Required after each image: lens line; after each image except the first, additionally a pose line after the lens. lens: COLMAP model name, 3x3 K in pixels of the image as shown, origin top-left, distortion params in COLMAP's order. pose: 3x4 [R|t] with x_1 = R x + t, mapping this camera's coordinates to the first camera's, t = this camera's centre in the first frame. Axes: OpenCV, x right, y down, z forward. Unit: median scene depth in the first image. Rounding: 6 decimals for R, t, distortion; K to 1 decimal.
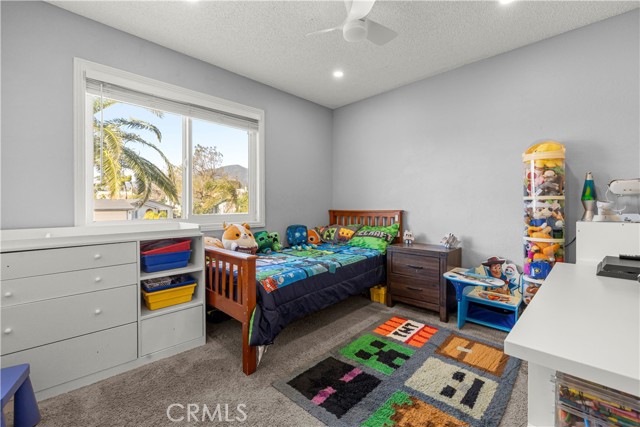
lens RADIAL K [[273.3, 0, 319.9], [0, 273.3, 202.7], [0, 0, 1]] dist [0.002687, 0.000419]
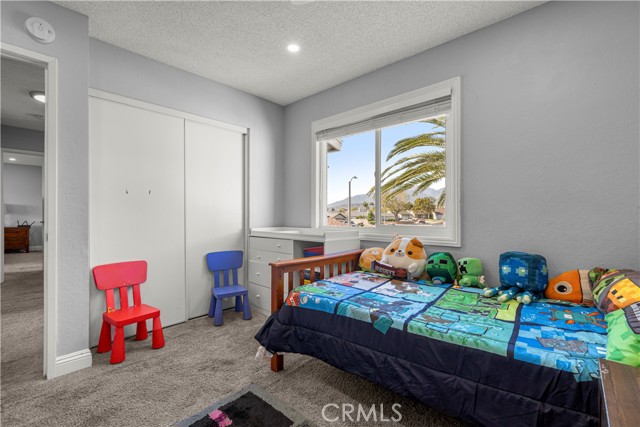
lens RADIAL K [[281.3, 0, 320.0], [0, 281.3, 213.5], [0, 0, 1]] dist [0.000808, 0.000073]
pose [[0.043124, -0.003325, -0.999064, 0.603947], [0.010513, 0.999941, -0.002874, 0.003238], [0.999014, -0.010379, 0.043156, 0.789920]]
